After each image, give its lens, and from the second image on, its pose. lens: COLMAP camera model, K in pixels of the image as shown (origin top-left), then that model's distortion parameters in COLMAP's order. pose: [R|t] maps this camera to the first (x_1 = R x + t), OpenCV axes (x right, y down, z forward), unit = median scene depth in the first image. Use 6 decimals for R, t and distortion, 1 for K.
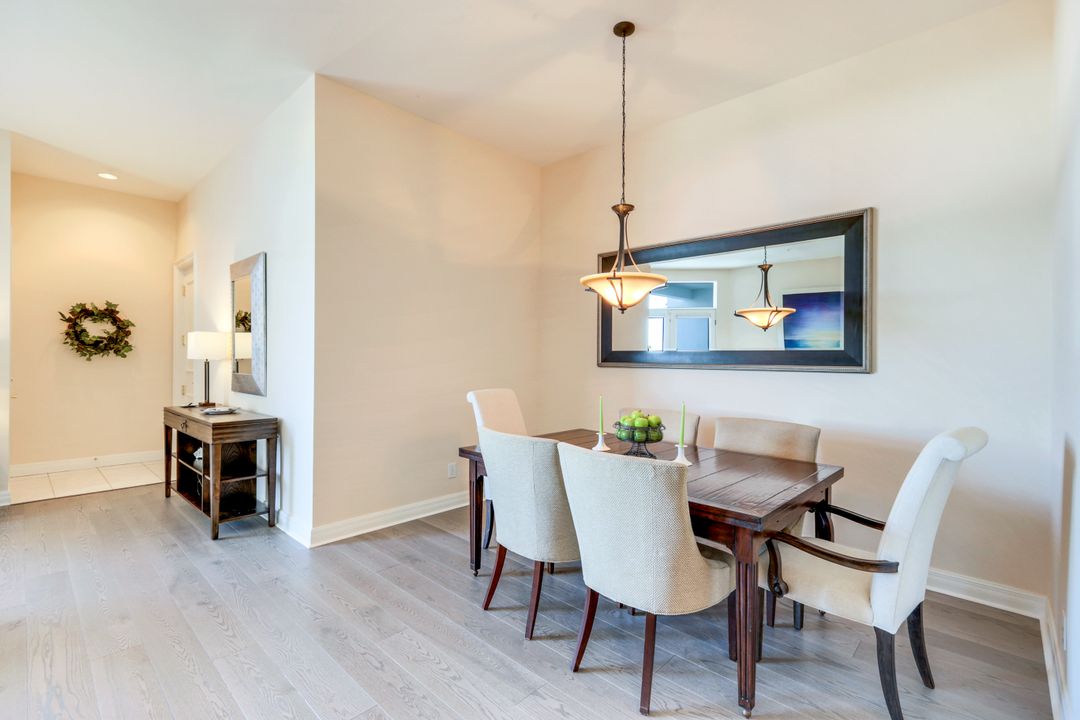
lens RADIAL K [[487.5, 0, 540.0], [0, 487.5, 360.0], [0, 0, 1]] dist [0.000578, 0.000166]
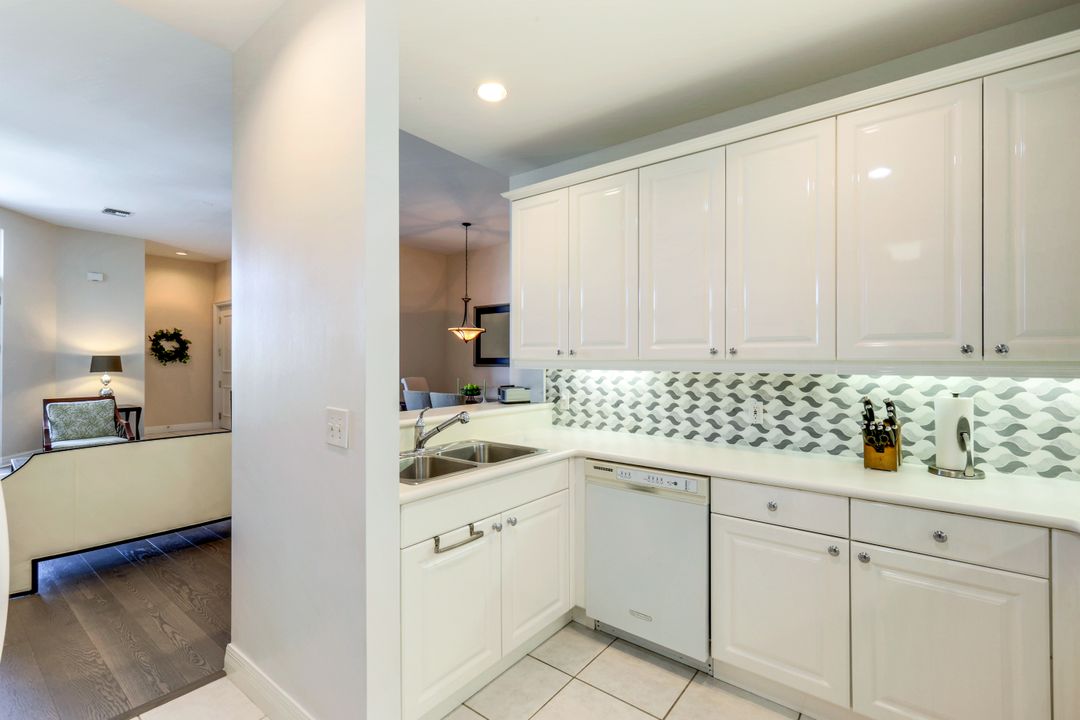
lens RADIAL K [[484.5, 0, 540.0], [0, 484.5, 360.0], [0, 0, 1]] dist [0.002397, 0.000205]
pose [[0.995150, -0.006816, 0.098133, 0.152490], [0.007239, 0.999966, -0.003954, -0.001247], [-0.098103, 0.004646, 0.995165, -0.724834]]
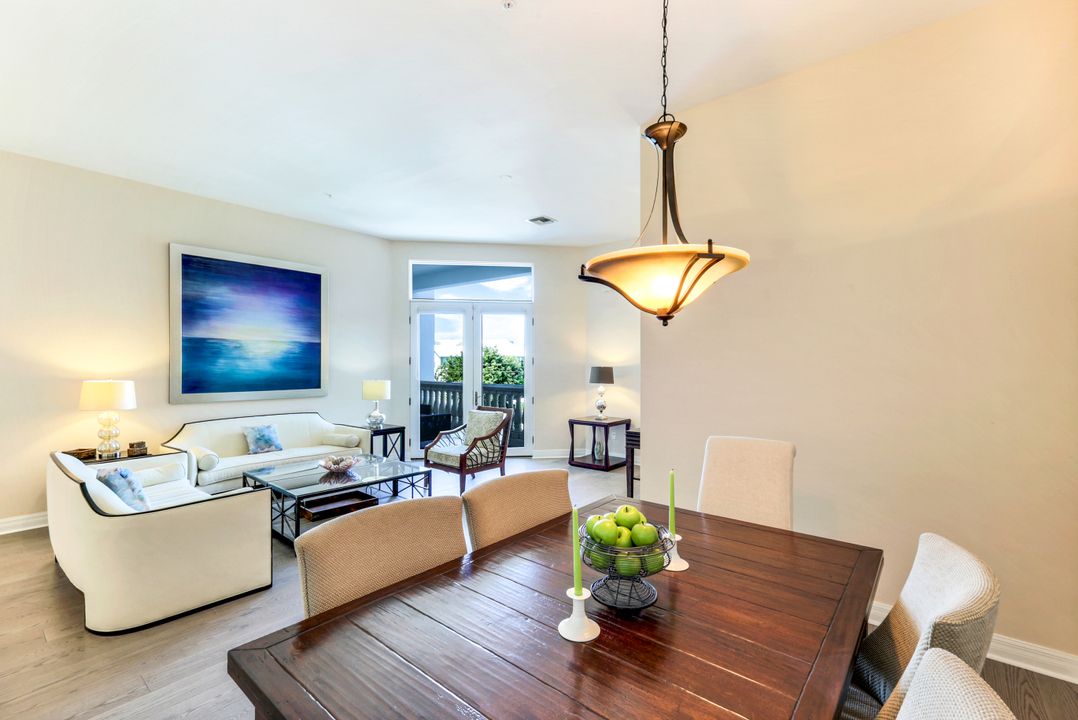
lens RADIAL K [[468.2, 0, 539.0], [0, 468.2, 360.0], [0, 0, 1]] dist [-0.001626, -0.000334]
pose [[0.073187, -0.012278, -0.997243, 0.341252], [-0.008389, 0.999881, -0.012927, -0.025665], [0.997283, 0.009312, 0.073075, 0.413948]]
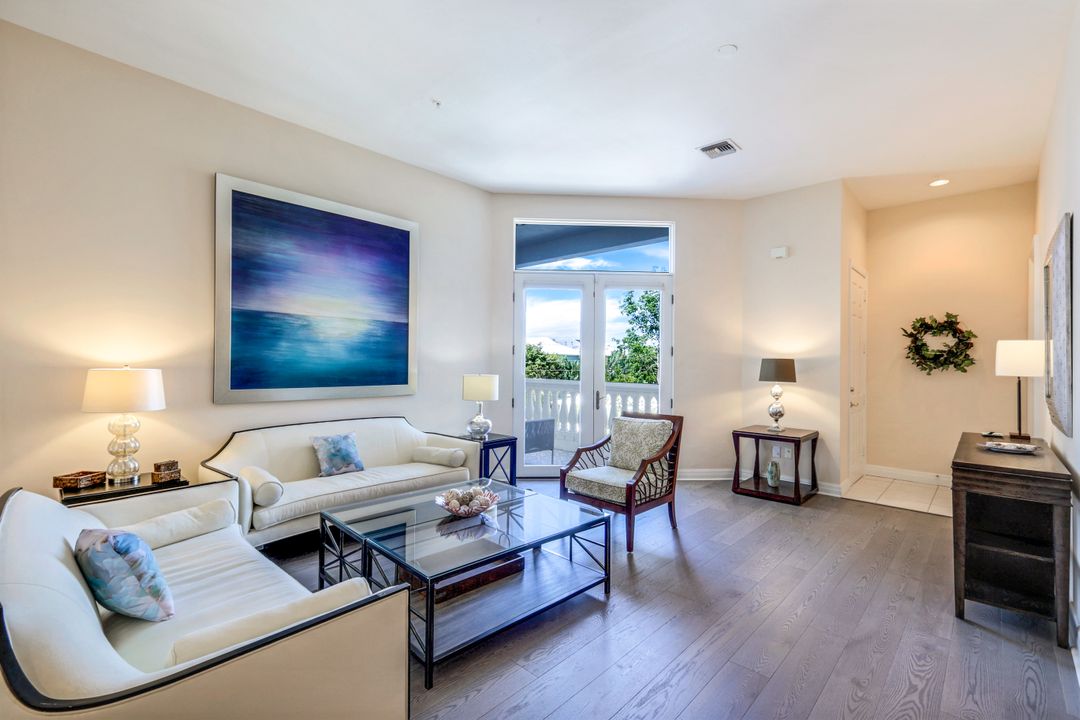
lens RADIAL K [[479.3, 0, 543.7], [0, 479.3, 357.0], [0, 0, 1]] dist [0.000757, 0.000480]
pose [[0.002657, -0.016335, -0.999863, 0.047446], [-0.015834, 0.999741, -0.016375, -0.006741], [0.999871, 0.015875, 0.002398, 0.219182]]
